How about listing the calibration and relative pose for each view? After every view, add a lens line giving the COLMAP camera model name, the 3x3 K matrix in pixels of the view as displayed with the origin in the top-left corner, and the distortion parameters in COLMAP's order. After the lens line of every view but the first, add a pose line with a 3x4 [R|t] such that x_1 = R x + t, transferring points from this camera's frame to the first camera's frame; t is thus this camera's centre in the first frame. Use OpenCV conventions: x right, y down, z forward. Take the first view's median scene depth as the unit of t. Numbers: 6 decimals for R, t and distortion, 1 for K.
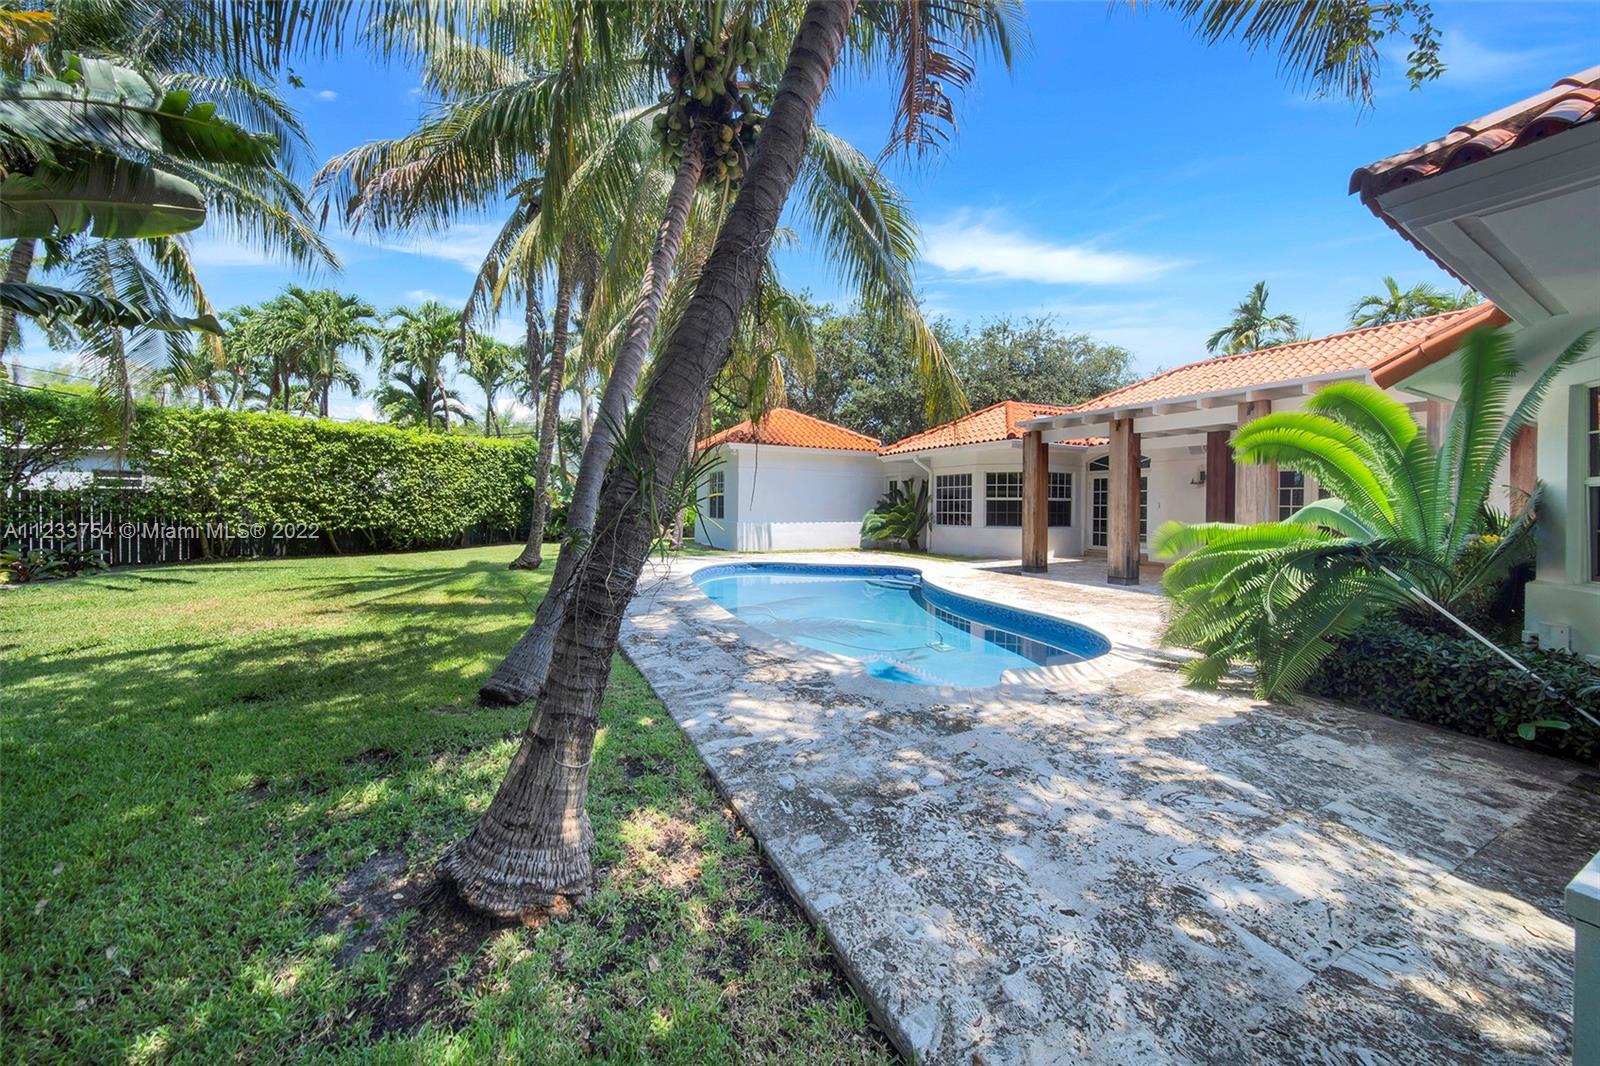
lens RADIAL K [[590.3, 0, 838.5], [0, 590.3, 495.1], [0, 0, 1]] dist [-0.000691, -0.000102]
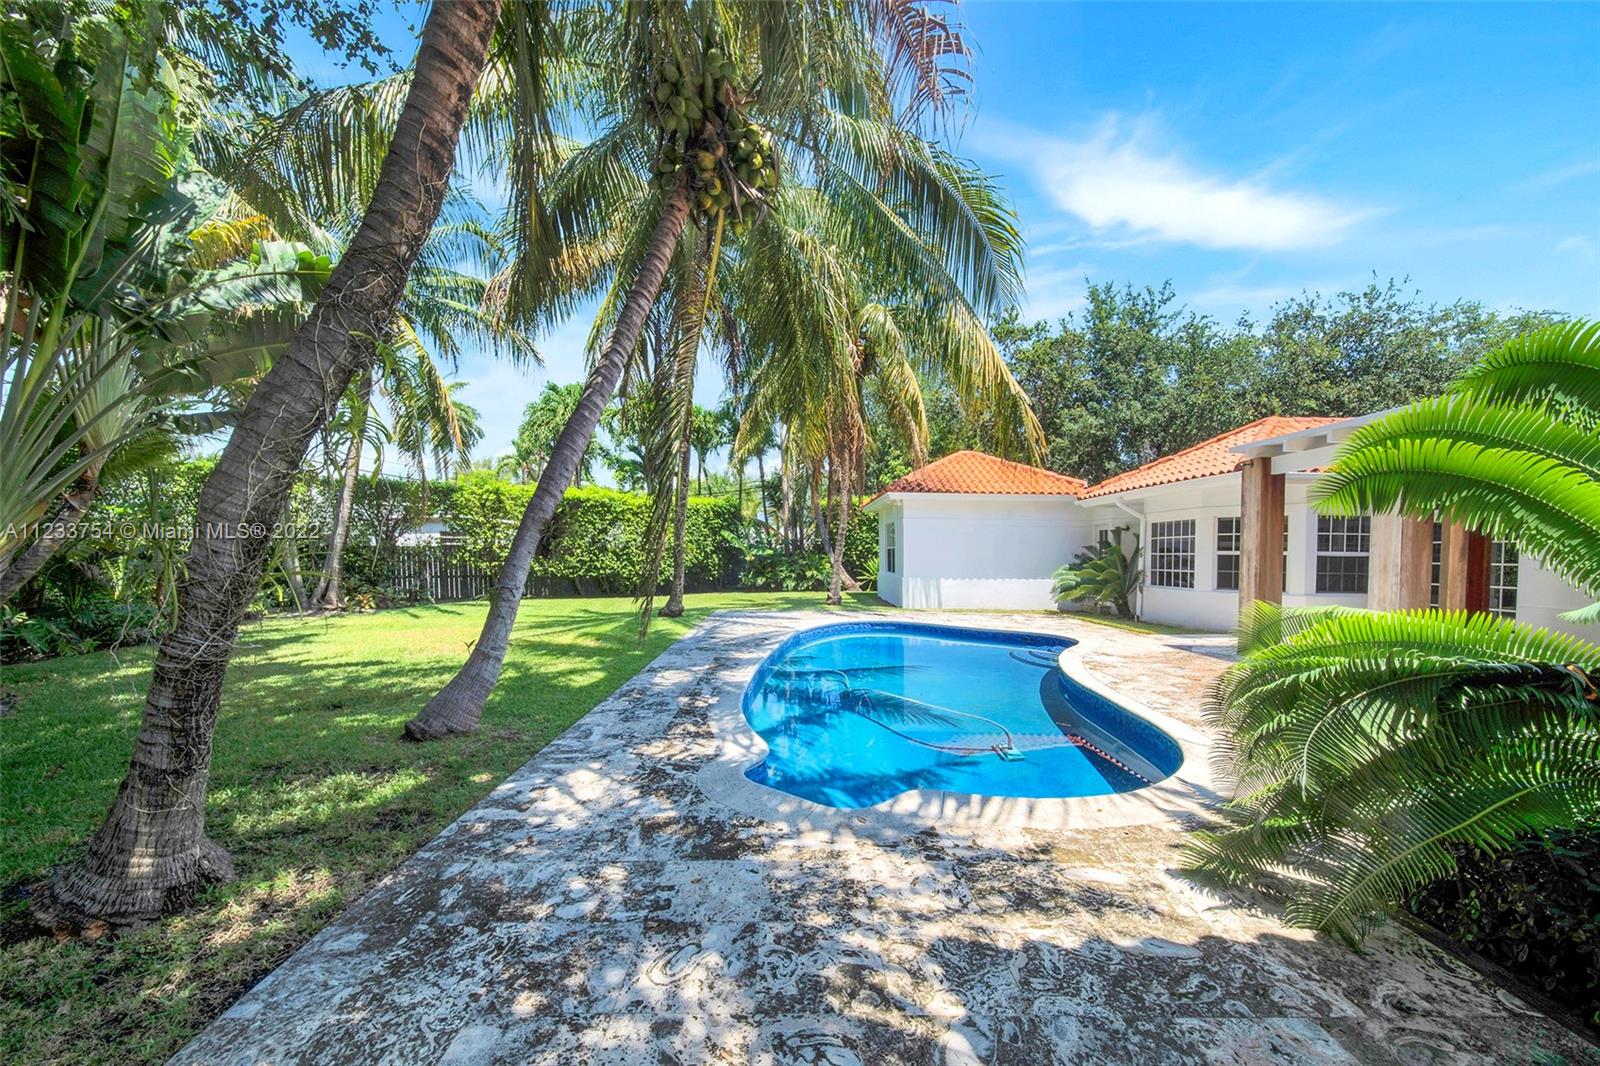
lens RADIAL K [[611.3, 0, 795.3], [0, 611.3, 564.1], [0, 0, 1]] dist [-0.000130, -0.000105]
pose [[0.882264, 0.011234, -0.470620, 0.156725], [0.003069, 0.999557, 0.029614, -0.004565], [0.470744, -0.027571, 0.881839, 0.077340]]
